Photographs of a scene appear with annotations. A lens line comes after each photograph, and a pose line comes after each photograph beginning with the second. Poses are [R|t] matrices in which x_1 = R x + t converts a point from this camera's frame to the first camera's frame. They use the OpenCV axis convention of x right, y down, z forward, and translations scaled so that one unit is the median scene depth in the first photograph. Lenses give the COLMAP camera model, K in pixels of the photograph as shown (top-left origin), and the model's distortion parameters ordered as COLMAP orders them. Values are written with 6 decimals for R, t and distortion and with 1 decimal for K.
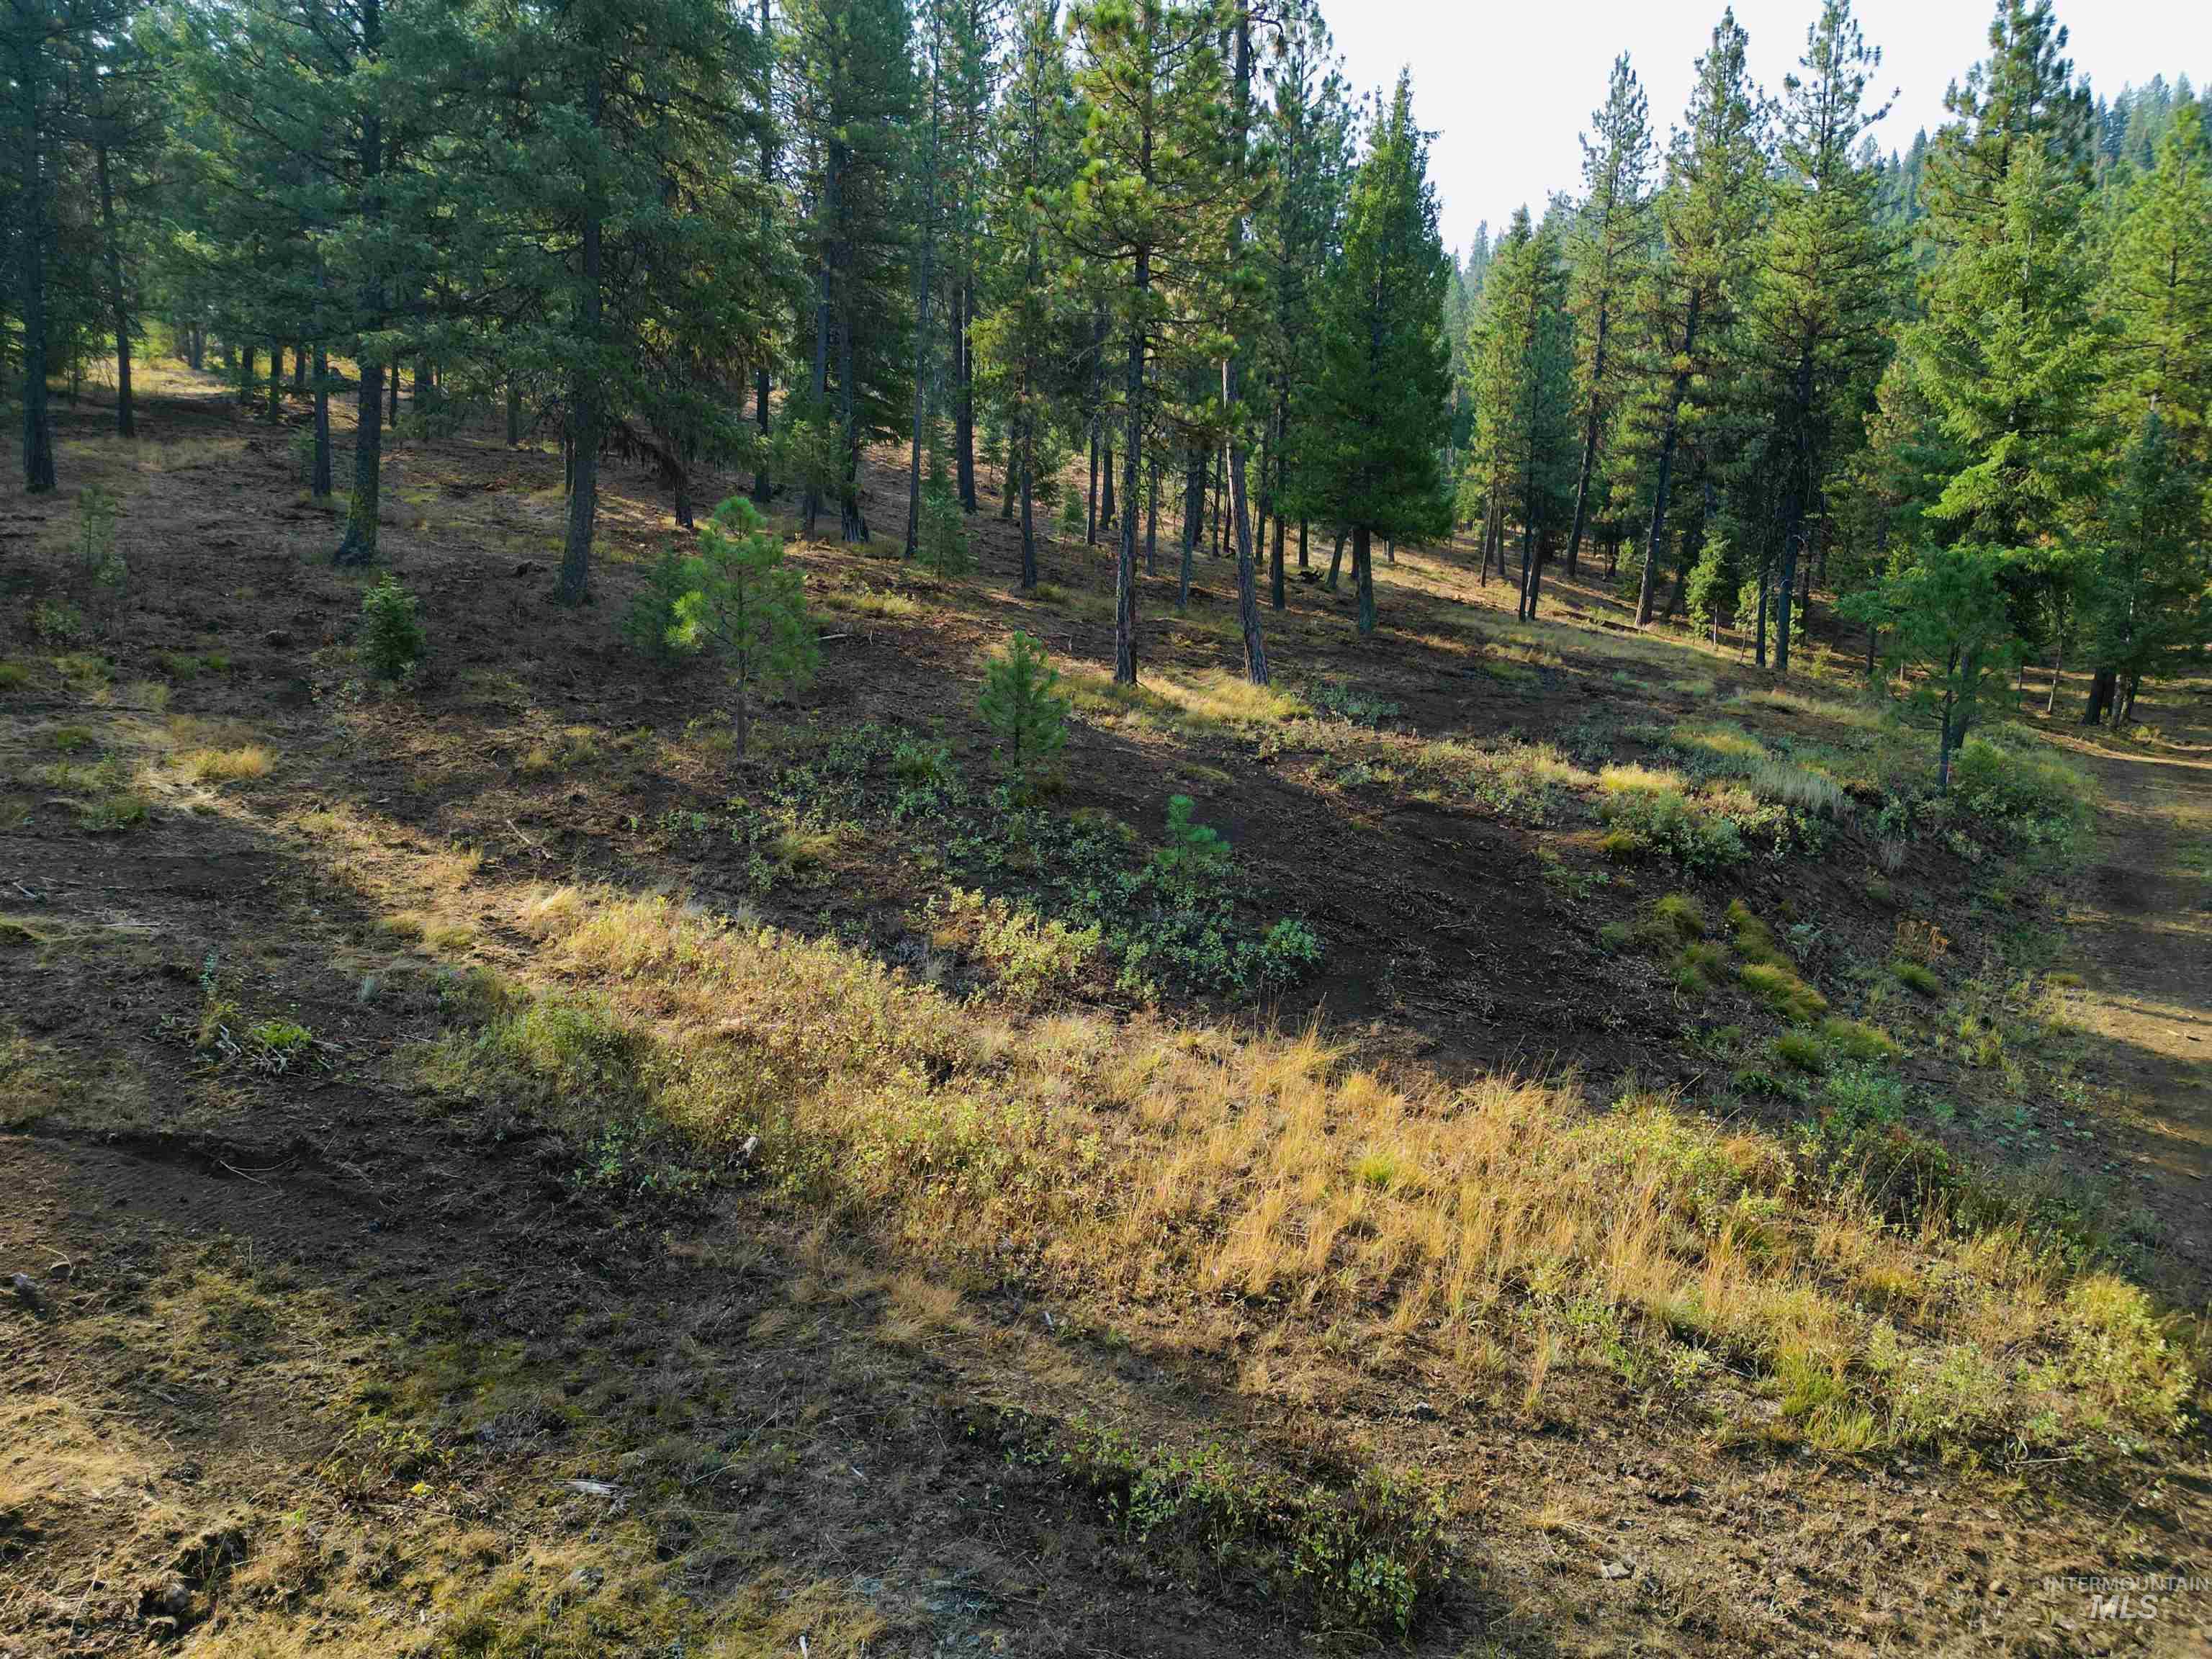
lens RADIAL K [[1535.0, 0, 1099.7], [0, 1535.0, 827.5], [0, 0, 1]] dist [0.067315, -0.060834]
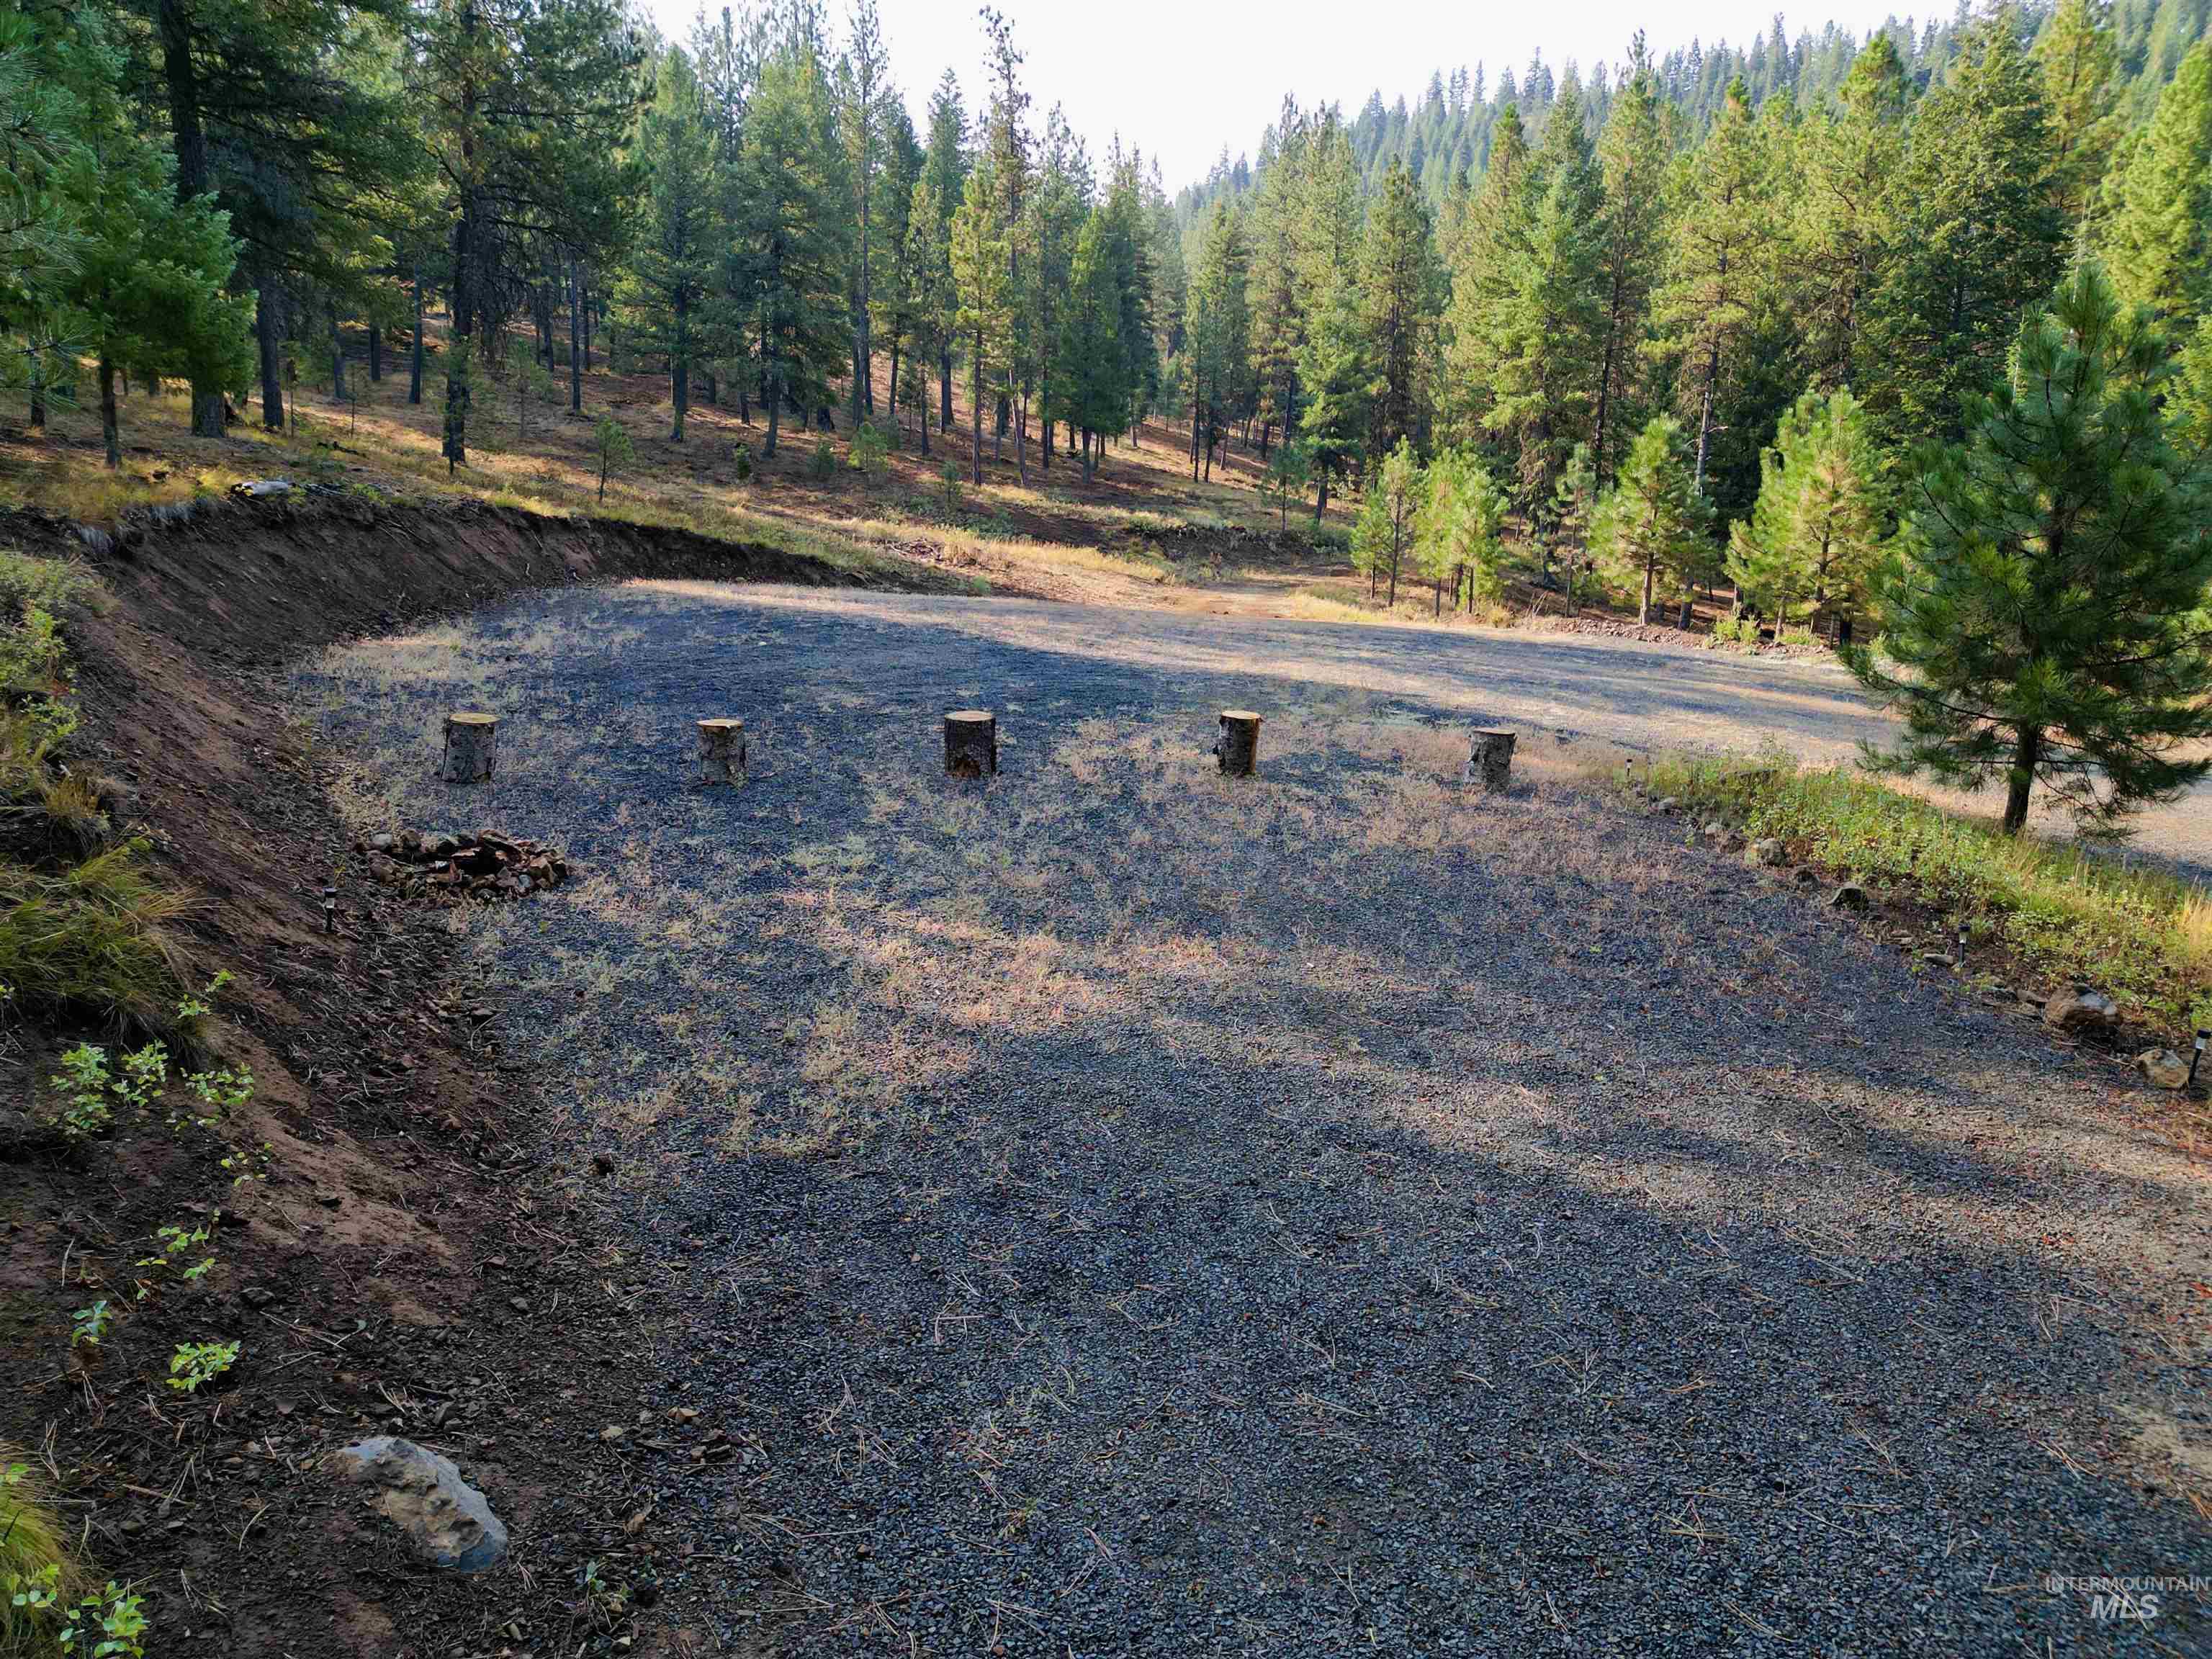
lens RADIAL K [[1535.0, 0, 1099.7], [0, 1535.0, 827.5], [0, 0, 1]] dist [0.067315, -0.060834]
pose [[0.992968, -0.024413, 0.115840, -0.016260], [0.016339, 0.997403, 0.070140, 0.053824], [-0.117251, -0.067754, 0.990788, -0.297861]]
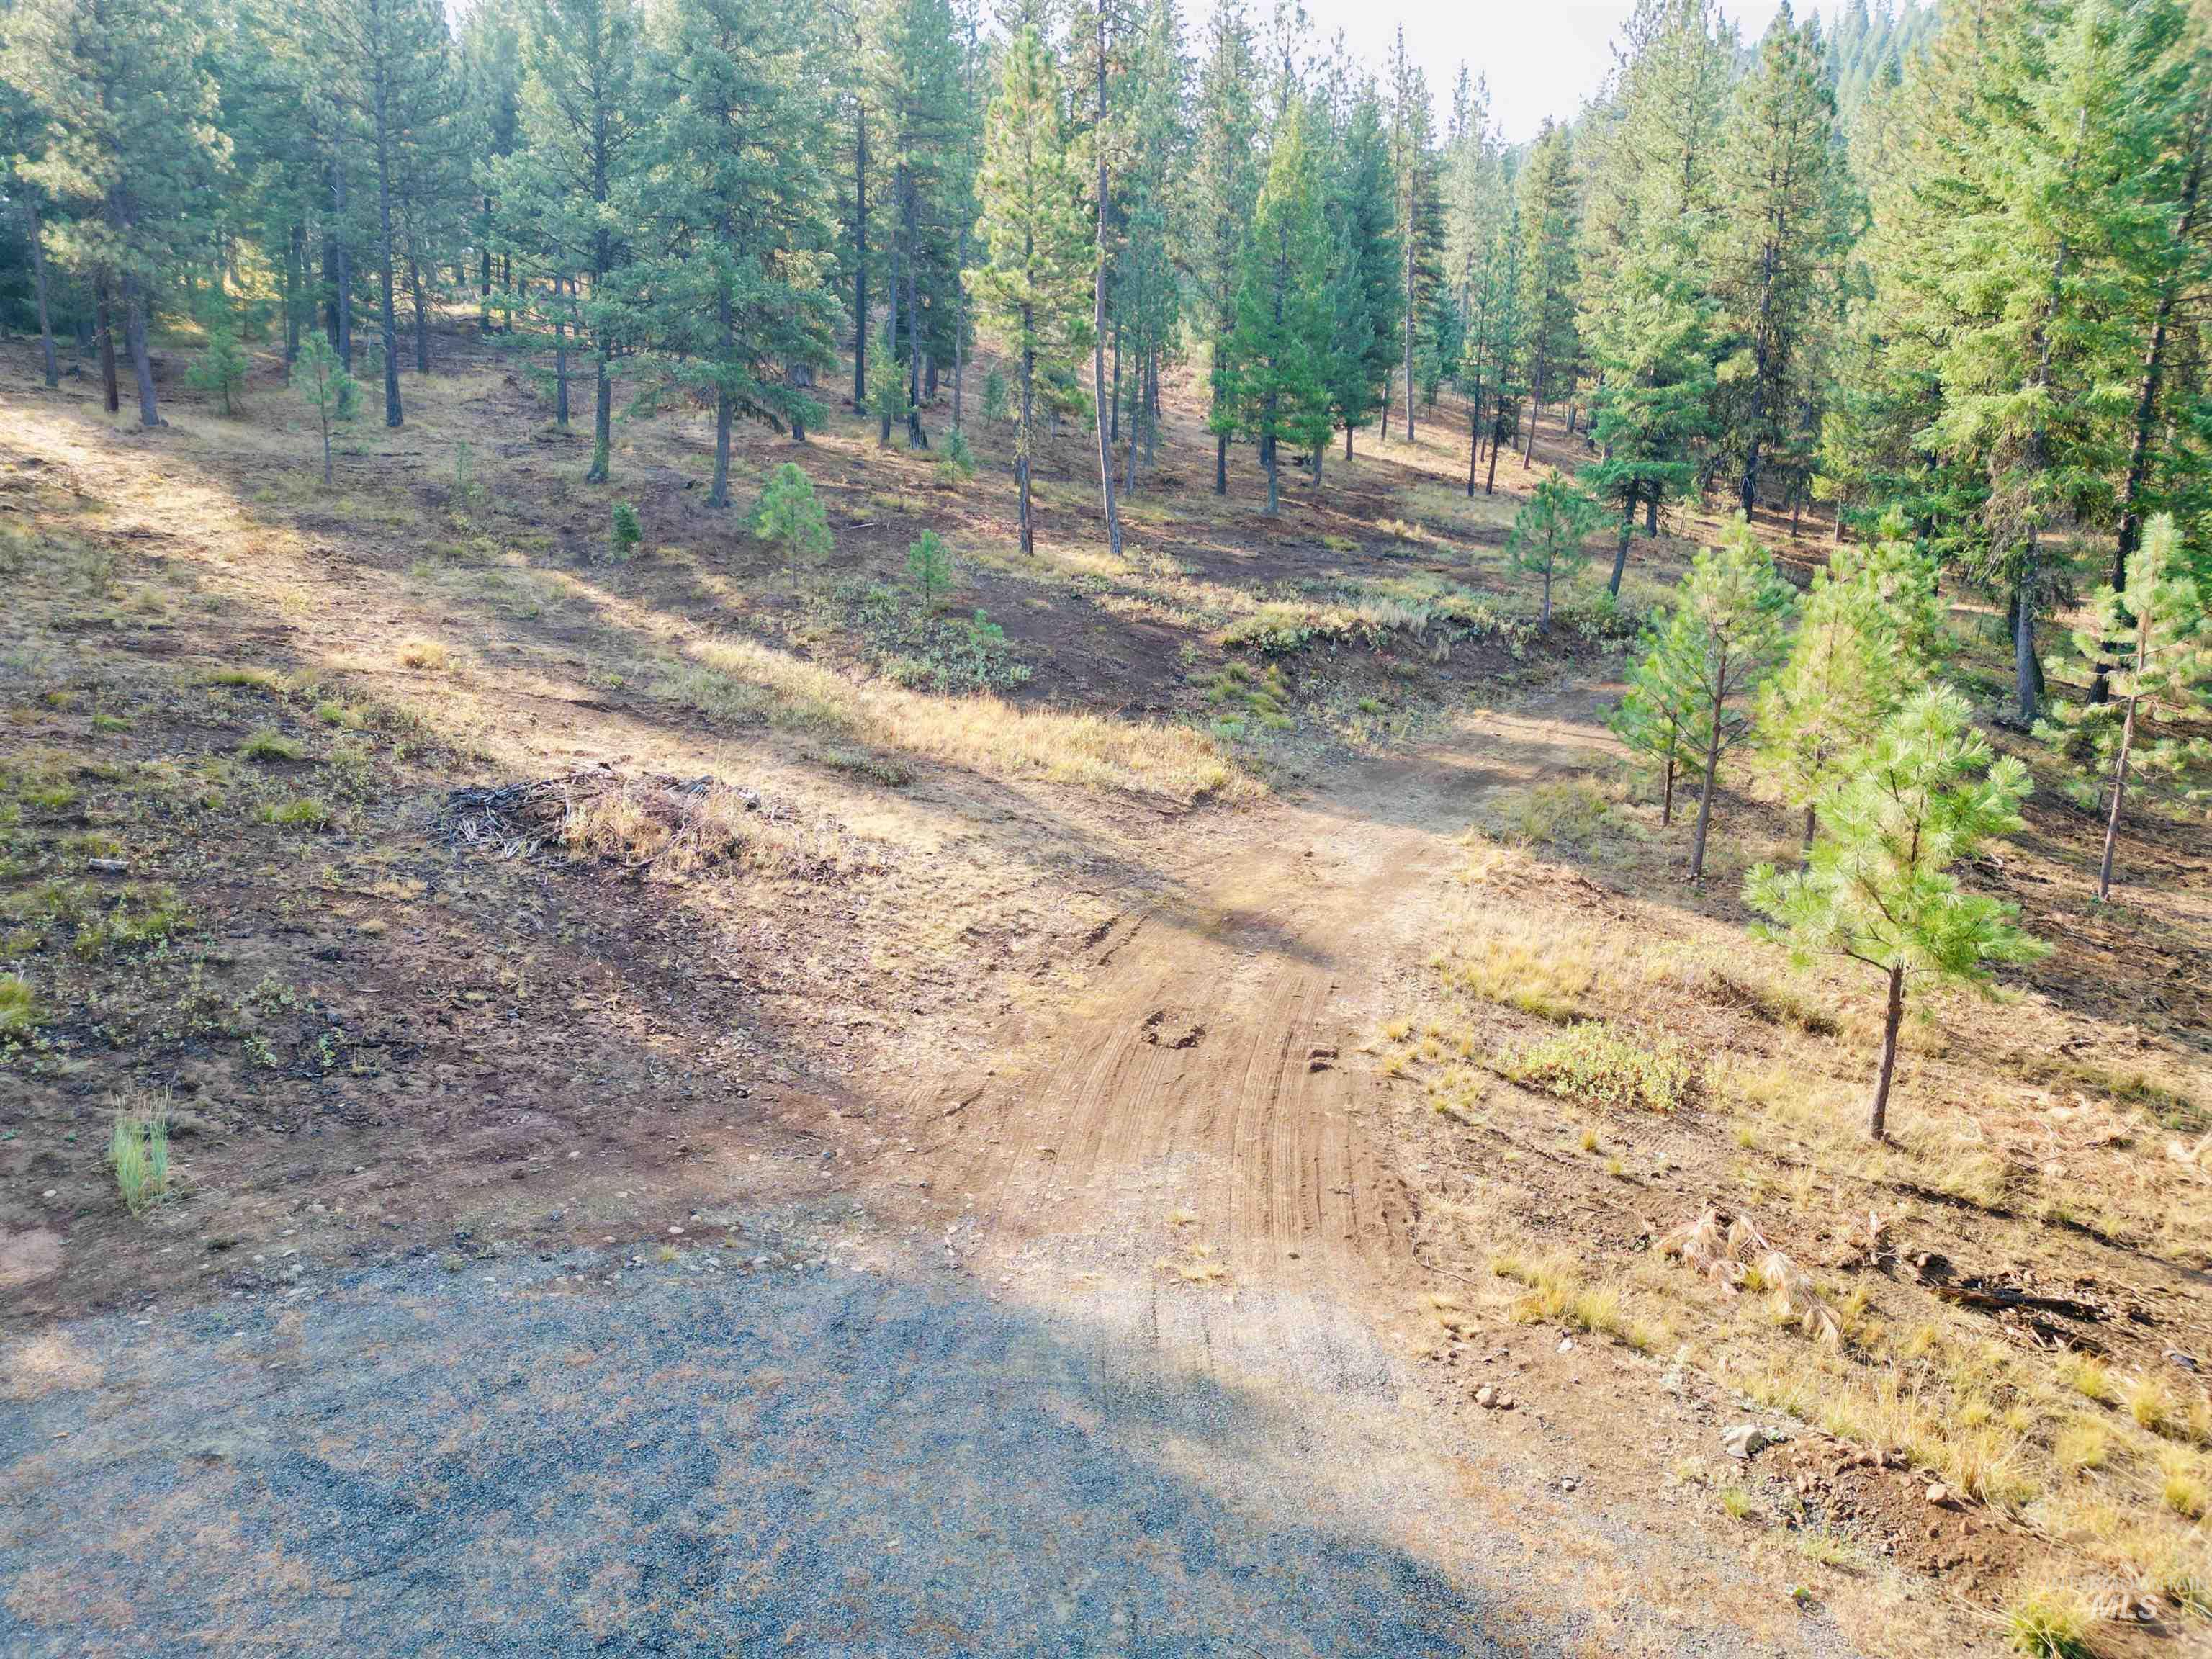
lens RADIAL K [[1518.7, 0, 1103.0], [0, 1518.7, 838.0], [0, 0, 1]] dist [0.054148, -0.044270]
pose [[0.994633, 0.019663, -0.101580, 0.046491], [-0.009419, 0.994907, 0.100355, 0.008662], [0.103036, -0.098860, 0.989753, -0.118724]]
